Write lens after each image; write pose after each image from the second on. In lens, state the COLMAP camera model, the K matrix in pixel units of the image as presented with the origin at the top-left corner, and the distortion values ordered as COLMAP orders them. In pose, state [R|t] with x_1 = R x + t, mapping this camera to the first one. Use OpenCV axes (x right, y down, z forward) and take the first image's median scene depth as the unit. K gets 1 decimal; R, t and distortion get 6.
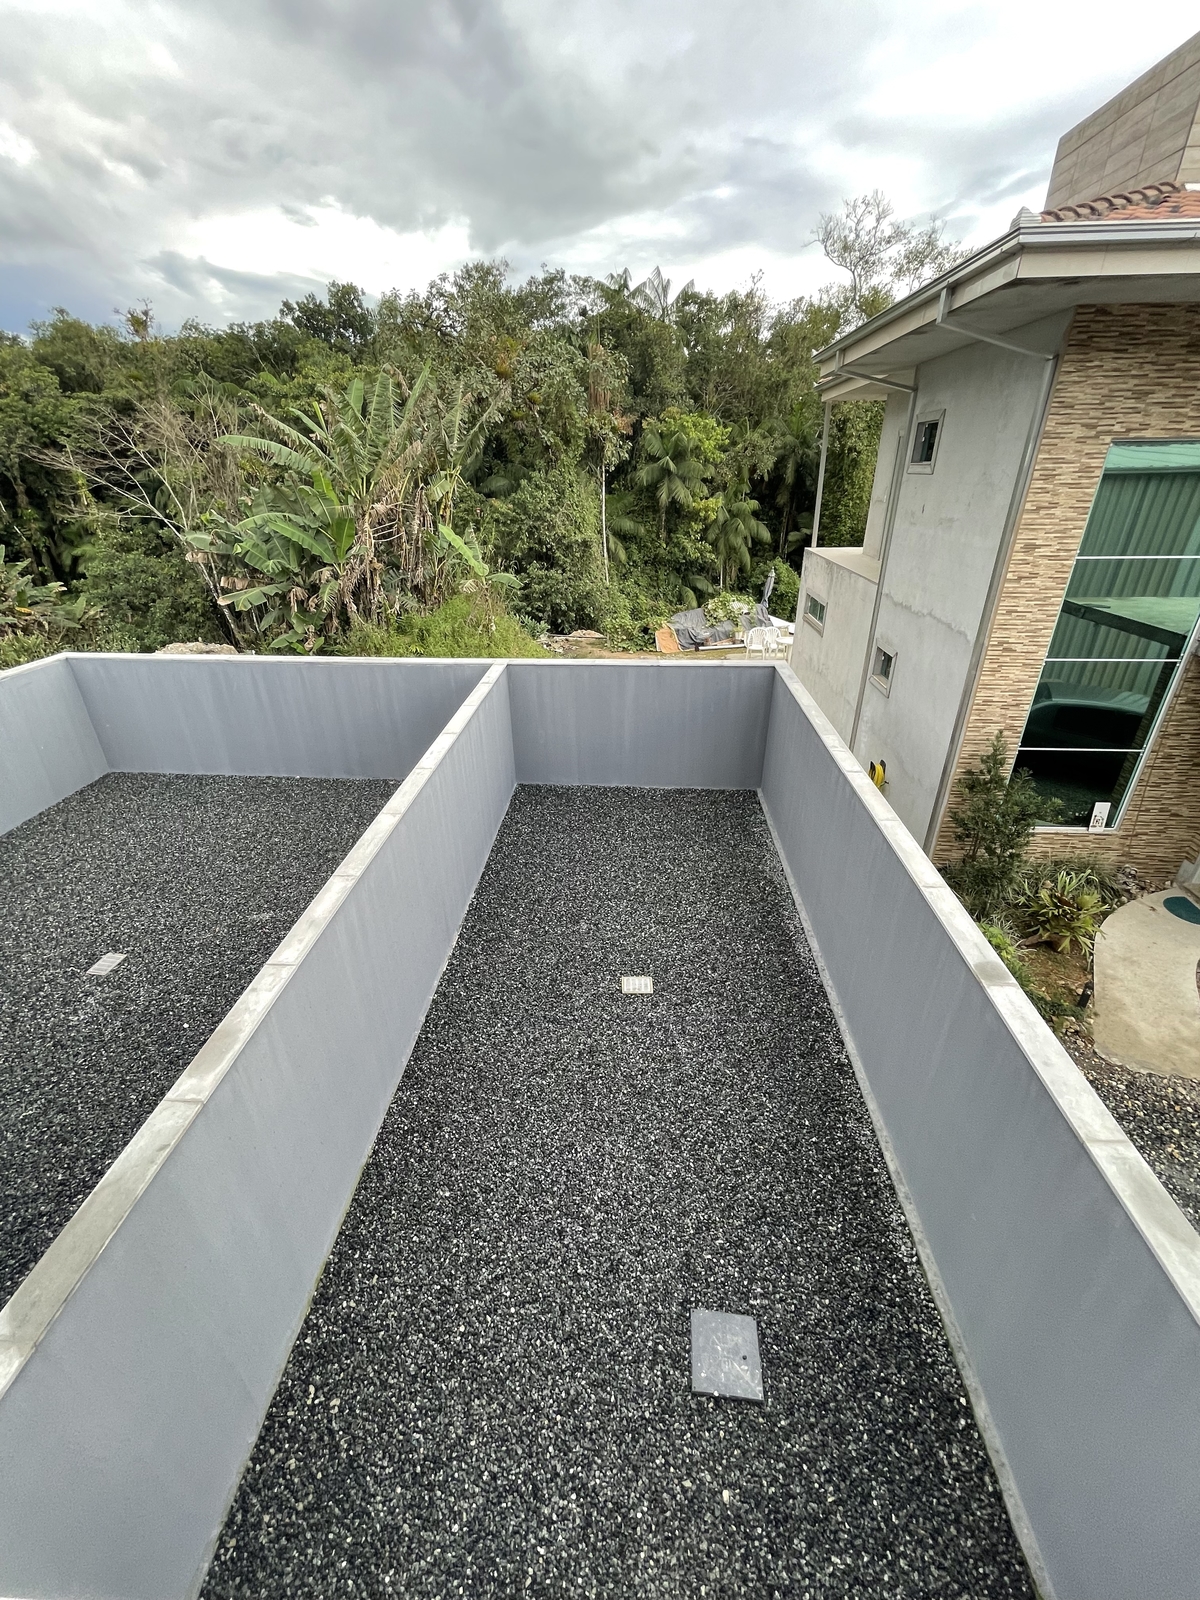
lens RADIAL K [[642.1, 0, 596.6], [0, 642.1, 792.9], [0, 0, 1]] dist [0.001550, 0.000333]
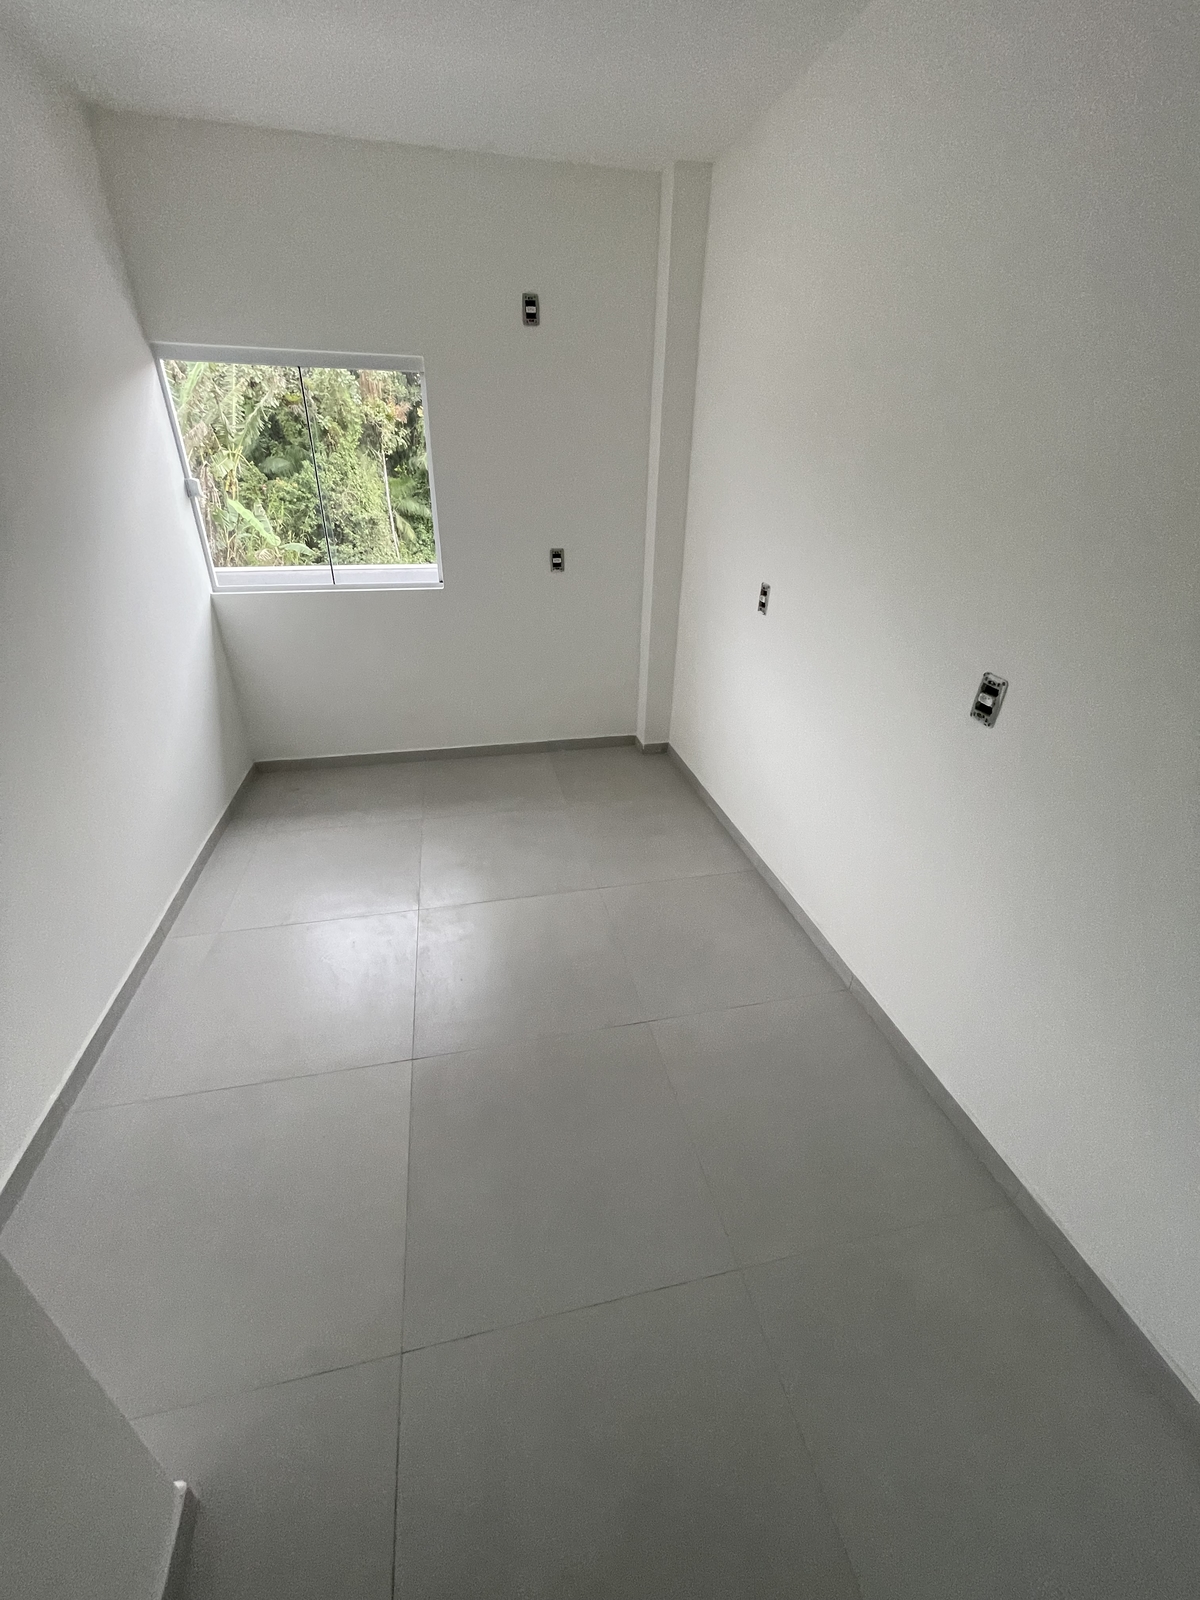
lens RADIAL K [[642.1, 0, 596.6], [0, 642.1, 792.9], [0, 0, 1]] dist [0.001550, 0.000333]
pose [[0.959932, -0.105940, 0.259435, 0.012420], [0.102115, 0.994372, 0.028218, 0.063287], [-0.260965, -0.000595, 0.965348, -0.124054]]
